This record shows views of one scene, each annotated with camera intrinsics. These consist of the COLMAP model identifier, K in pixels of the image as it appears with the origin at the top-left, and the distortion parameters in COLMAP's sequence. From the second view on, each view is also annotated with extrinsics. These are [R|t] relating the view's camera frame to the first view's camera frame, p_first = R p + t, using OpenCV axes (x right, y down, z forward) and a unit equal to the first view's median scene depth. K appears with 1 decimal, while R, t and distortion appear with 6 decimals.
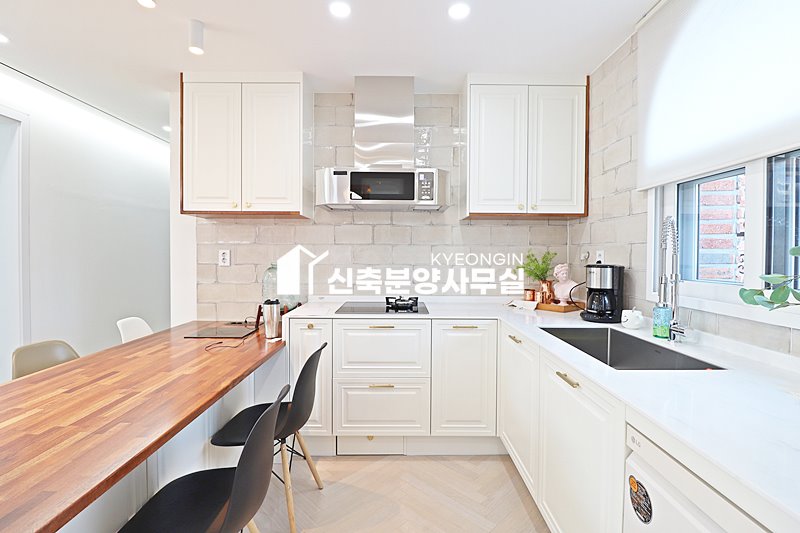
lens RADIAL K [[375.4, 0, 403.0], [0, 375.4, 259.9], [0, 0, 1]] dist [-0.000238, -0.013187]
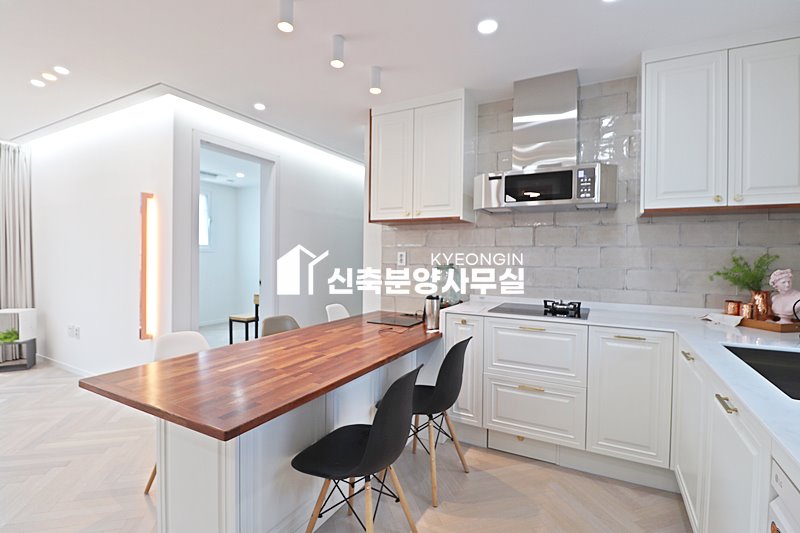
lens RADIAL K [[375.4, 0, 403.0], [0, 375.4, 259.9], [0, 0, 1]] dist [-0.000238, -0.013187]
pose [[0.878849, 0.009213, -0.477011, 0.101458], [-0.014968, 0.999854, -0.008266, 0.008690], [0.476865, 0.014404, 0.878858, -0.035570]]
